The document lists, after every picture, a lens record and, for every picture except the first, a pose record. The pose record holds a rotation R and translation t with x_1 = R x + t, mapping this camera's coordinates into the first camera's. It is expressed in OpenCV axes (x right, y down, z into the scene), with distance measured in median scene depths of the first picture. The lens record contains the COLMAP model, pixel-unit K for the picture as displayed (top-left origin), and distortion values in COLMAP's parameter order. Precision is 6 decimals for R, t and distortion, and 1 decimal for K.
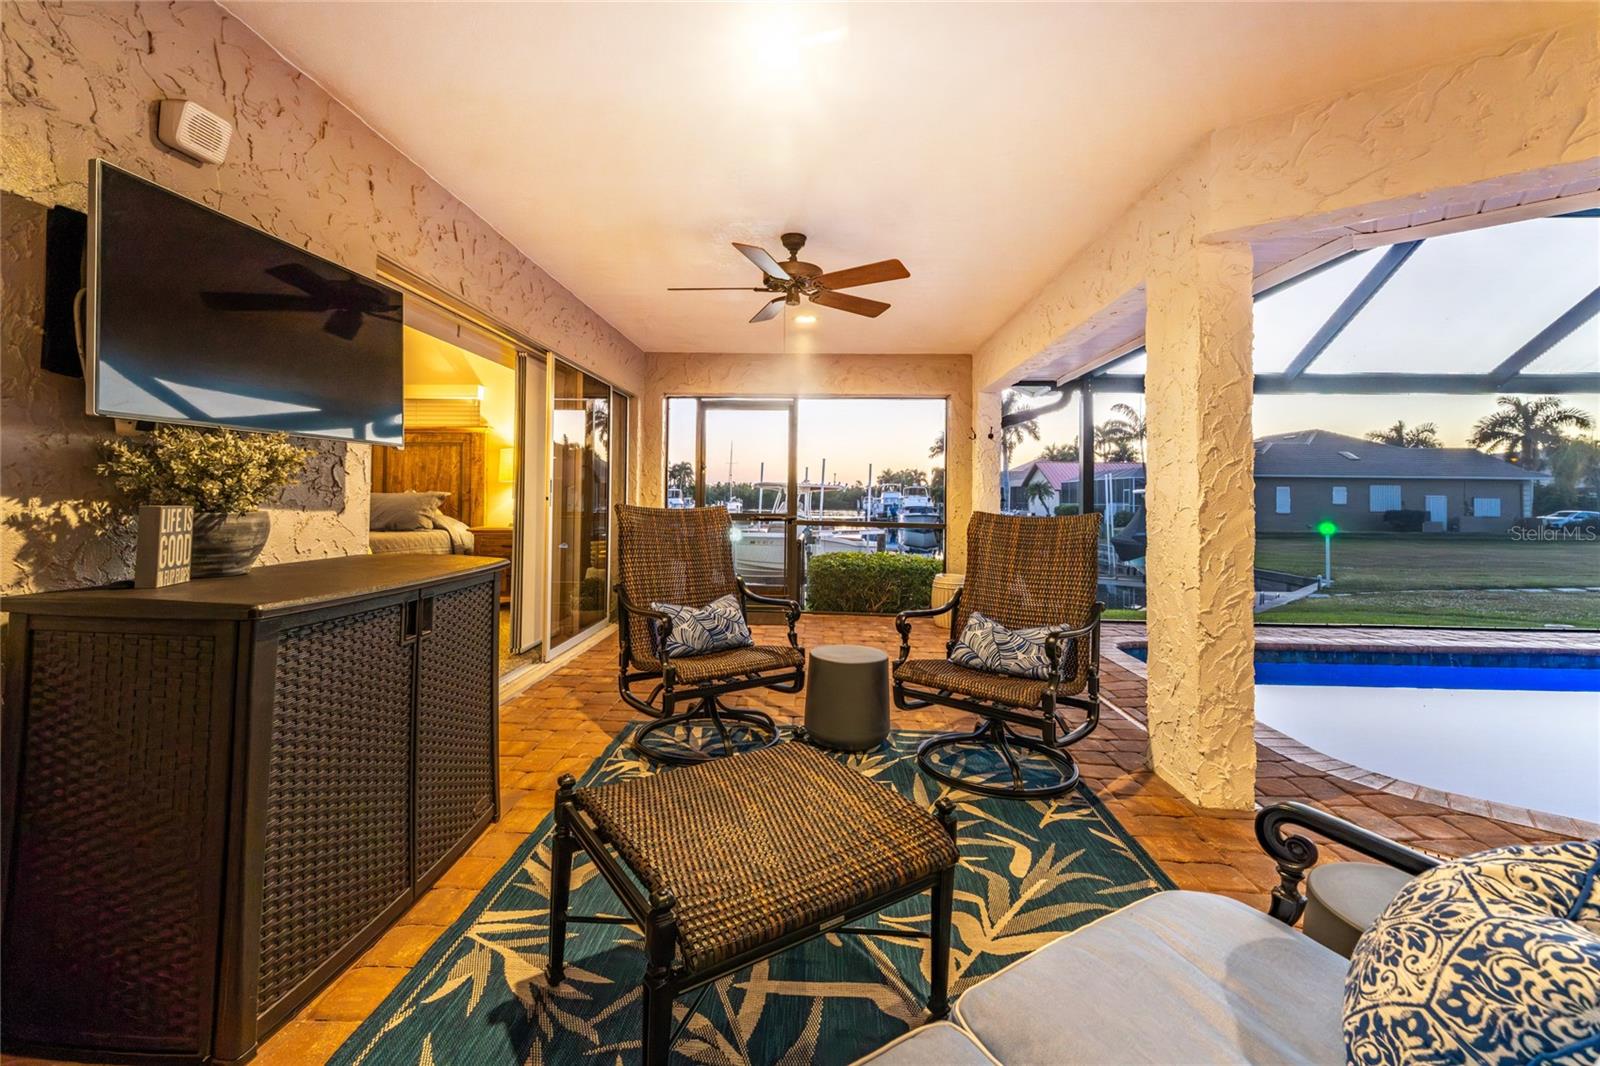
lens RADIAL K [[666.6, 0, 785.7], [0, 666.6, 484.8], [0, 0, 1]] dist [0.000634, -0.000122]
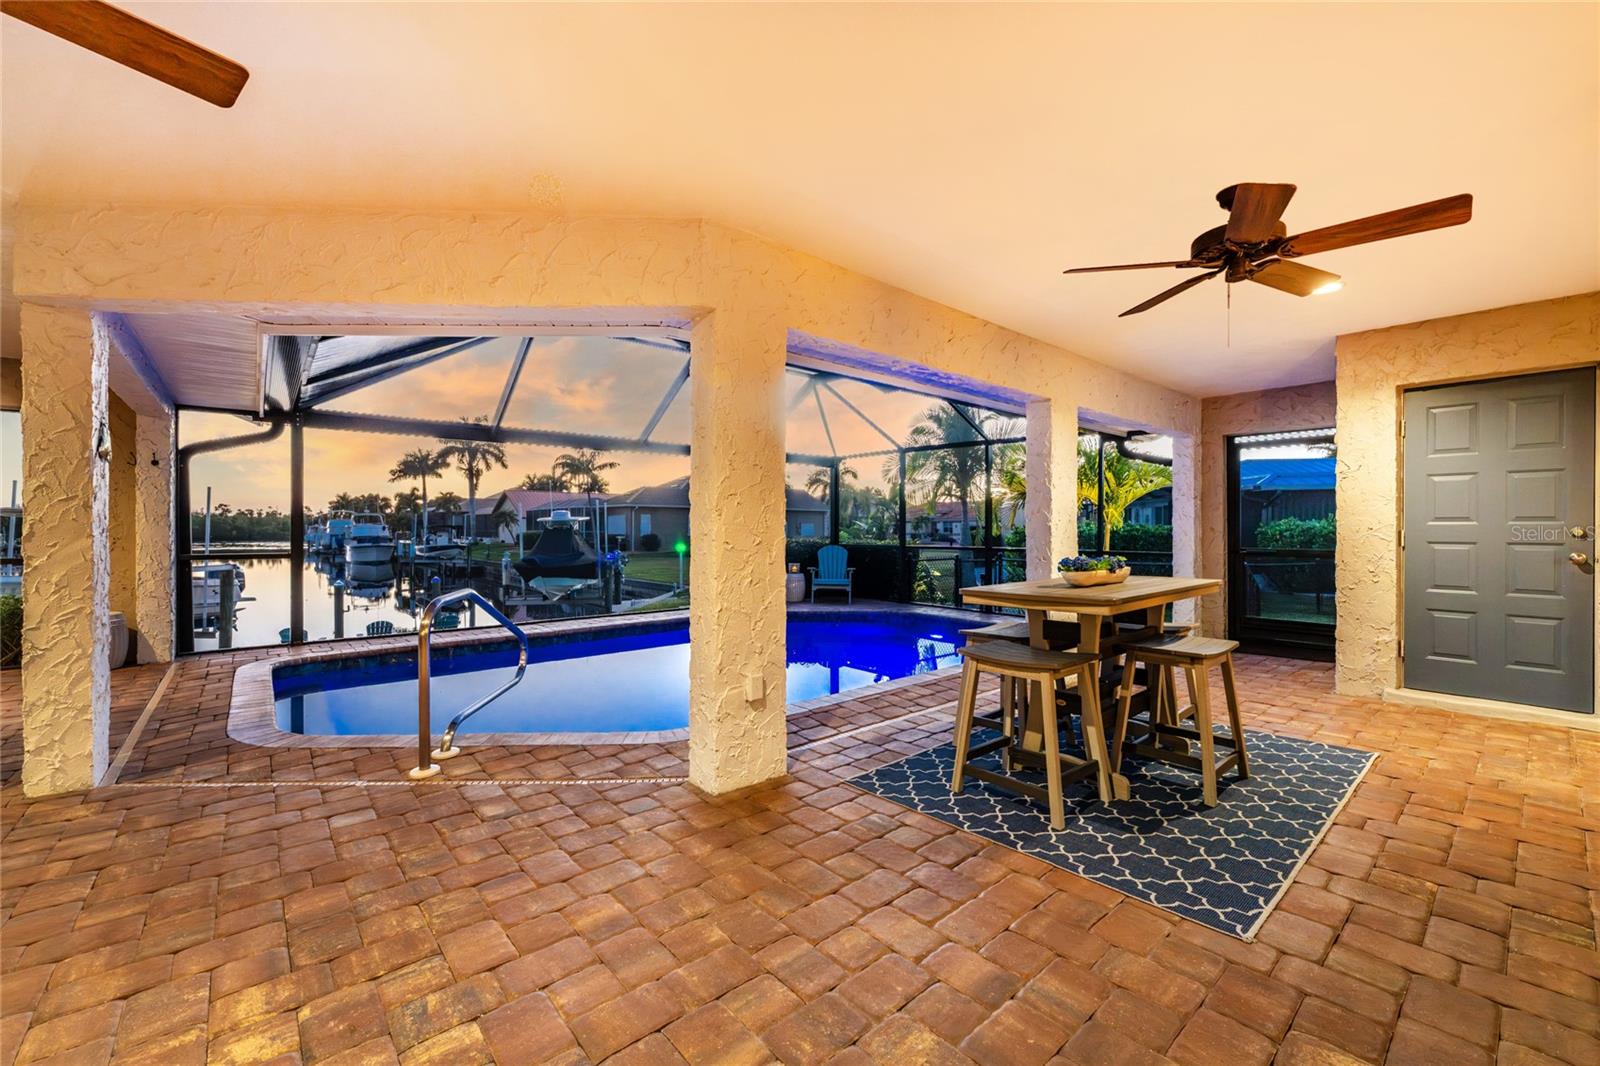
lens RADIAL K [[648.5, 0, 800.0], [0, 648.5, 533.0], [0, 0, 1]] dist [-0.002691, -0.000062]
pose [[0.731168, -0.014216, 0.682049, 0.051332], [-0.007359, 0.999560, 0.028724, -0.000888], [-0.682157, -0.026021, 0.730742, -0.043110]]
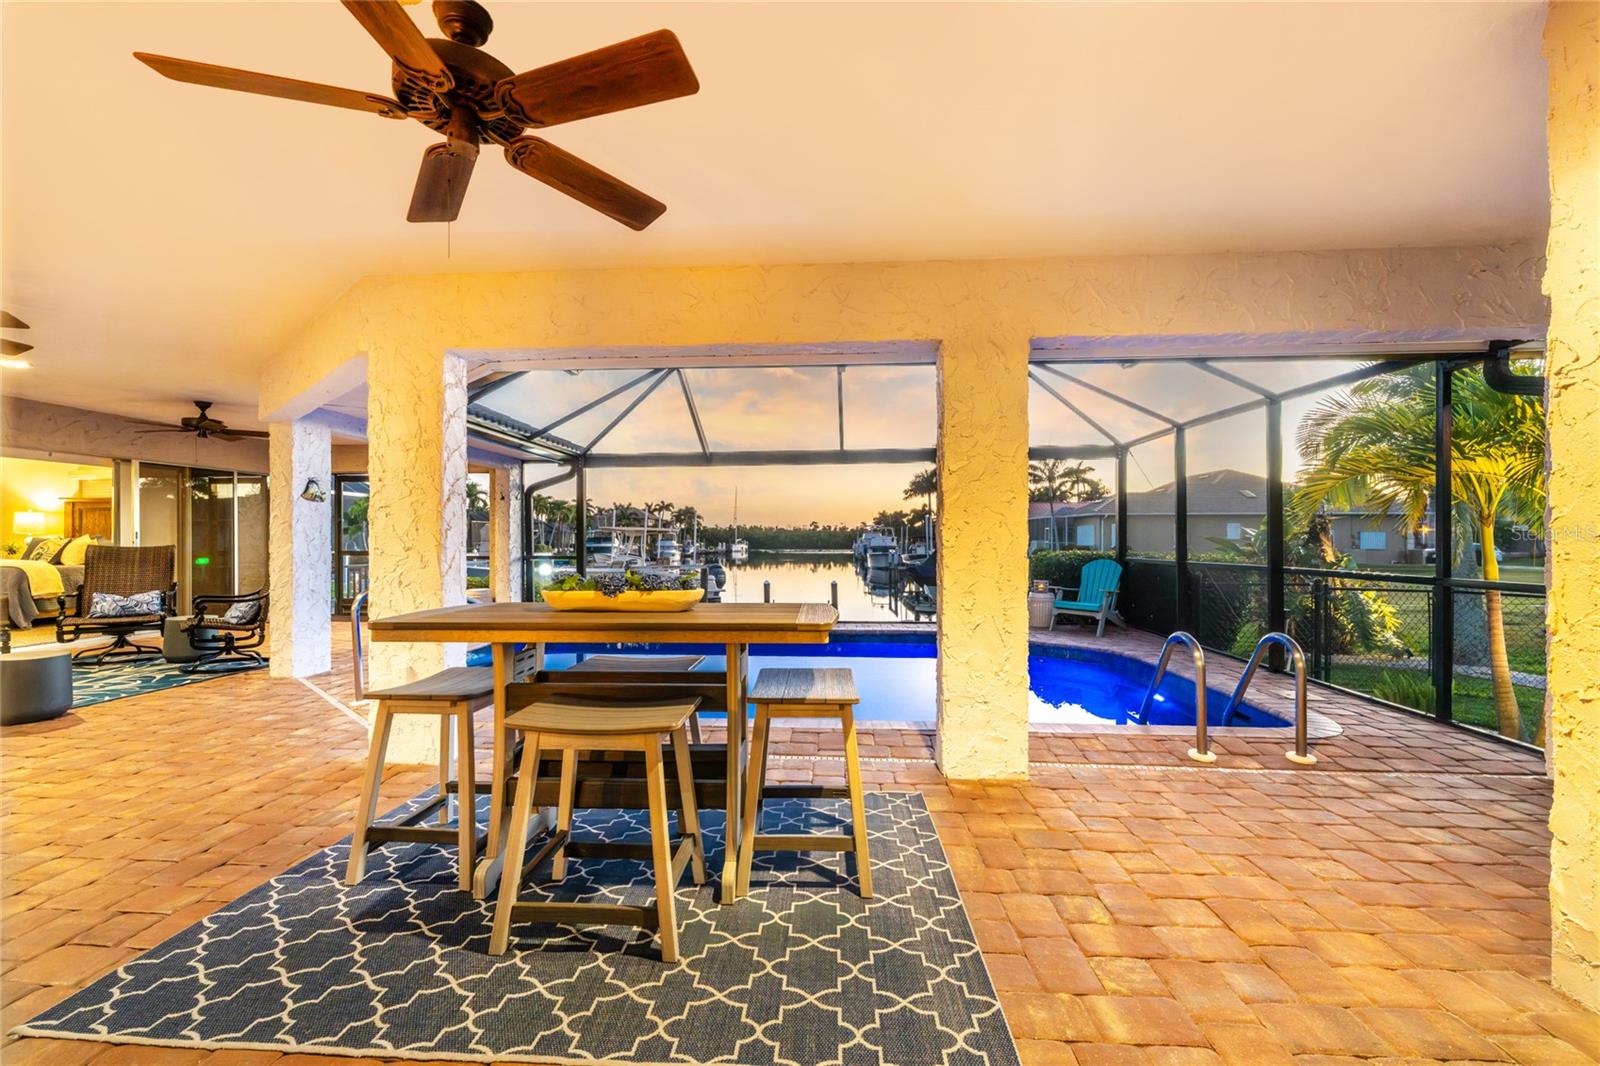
lens RADIAL K [[645.6, 0, 788.9], [0, 645.6, 541.4], [0, 0, 1]] dist [0.000316, -0.000255]
pose [[0.999353, -0.011538, -0.034079, 0.148139], [0.012308, 0.999671, 0.022482, 0.000189], [0.033809, -0.022887, 0.999166, -0.066342]]
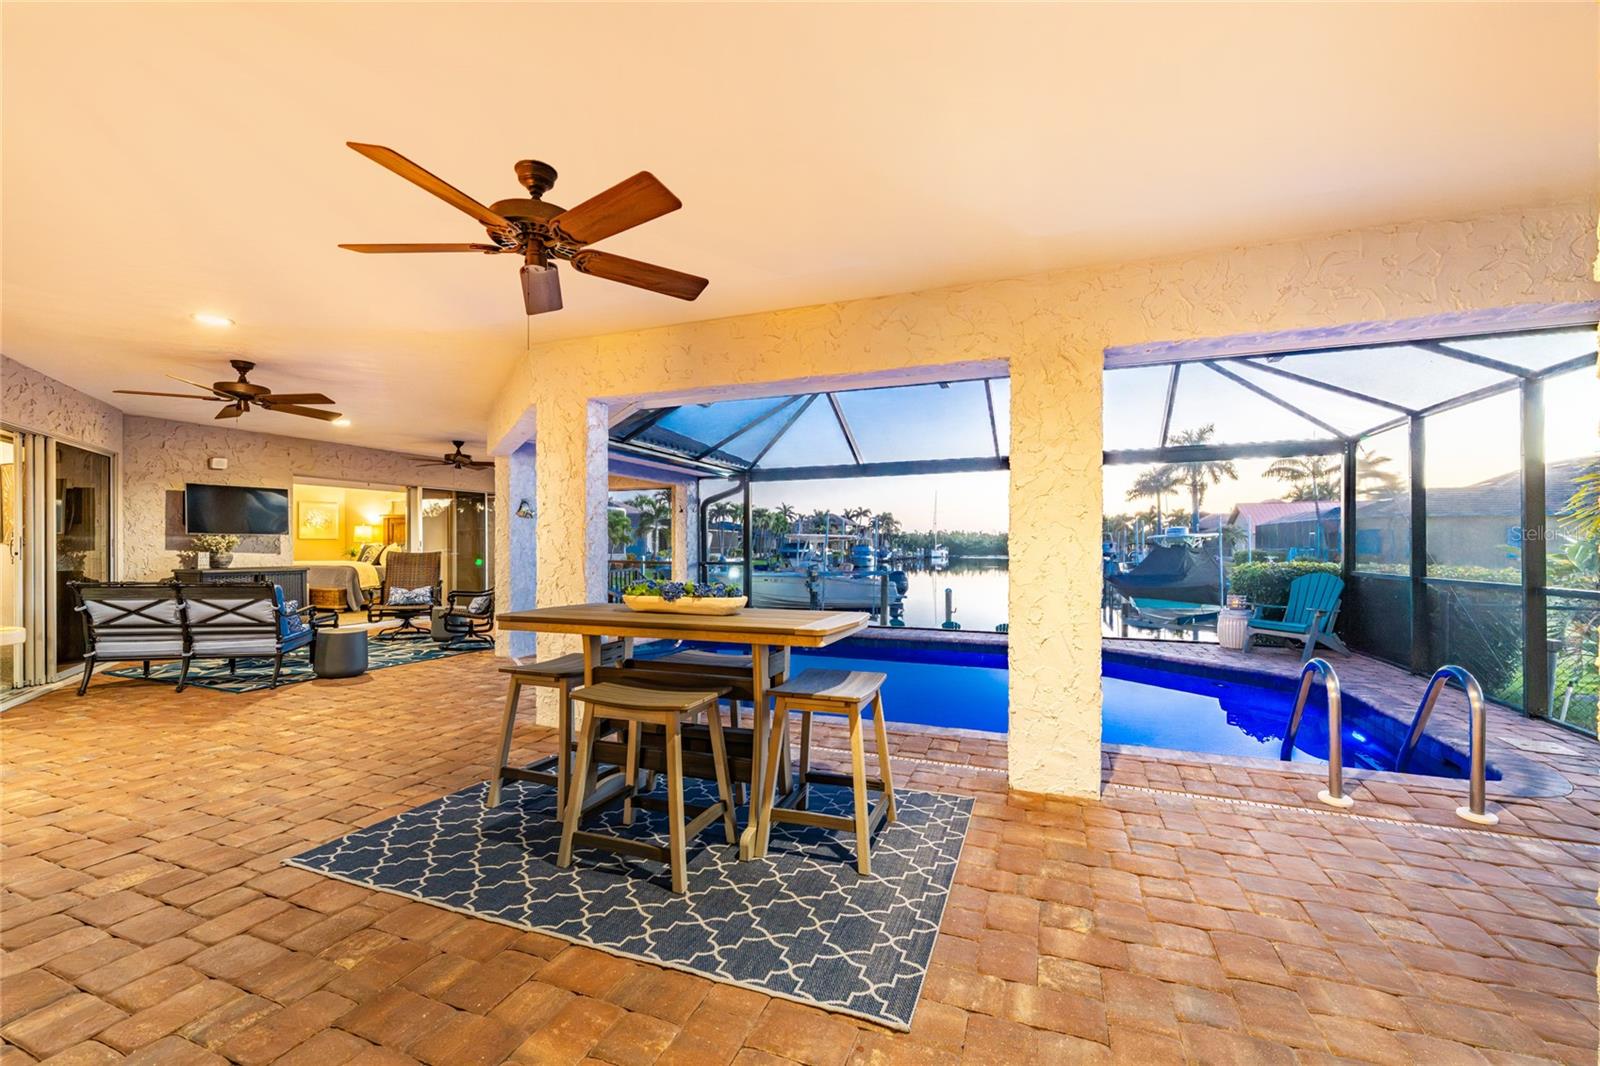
lens RADIAL K [[649.8, 0, 799.6], [0, 649.8, 548.8], [0, 0, 1]] dist [0.000395, 0.000003]
pose [[0.945056, -0.006741, -0.326839, 0.166416], [0.014746, 0.999649, 0.022019, -0.000869], [0.326576, -0.025629, 0.944823, -0.071820]]
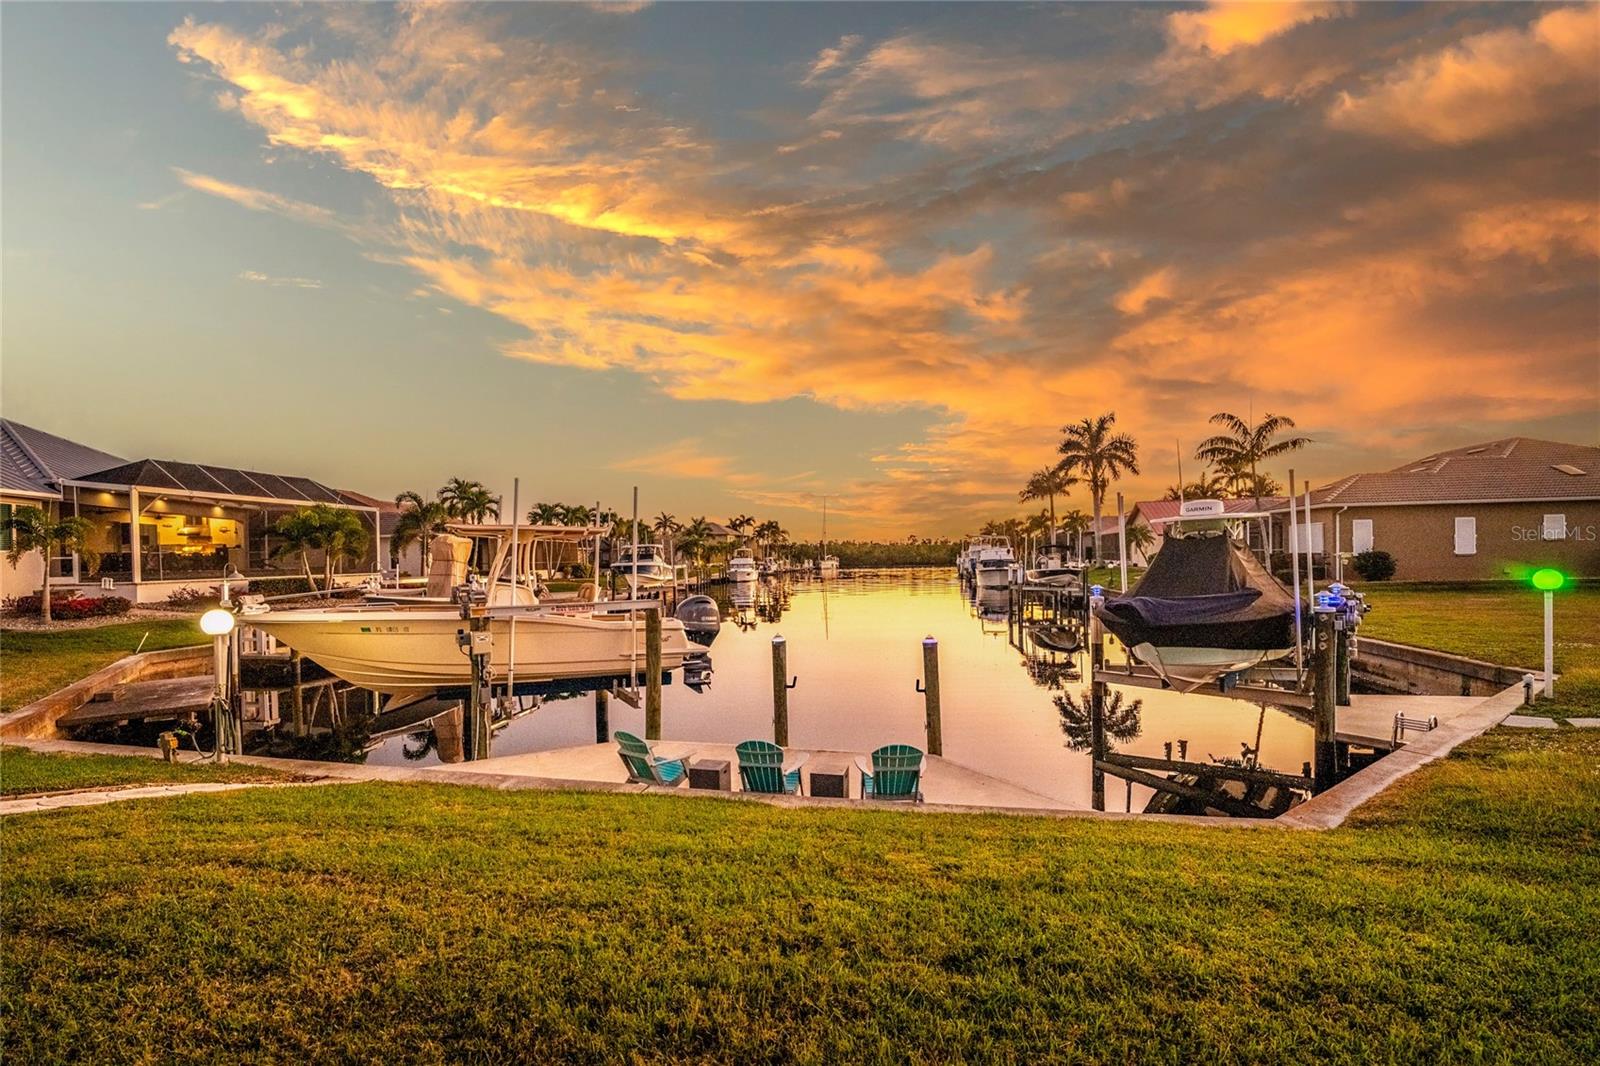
lens RADIAL K [[663.9, 0, 795.6], [0, 663.9, 559.2], [0, 0, 1]] dist [-0.023050, 0.000082]
pose [[0.985017, -0.027389, -0.170267, 0.158855], [0.031381, 0.999291, 0.020801, 0.010611], [0.169576, -0.025833, 0.985178, 0.200742]]
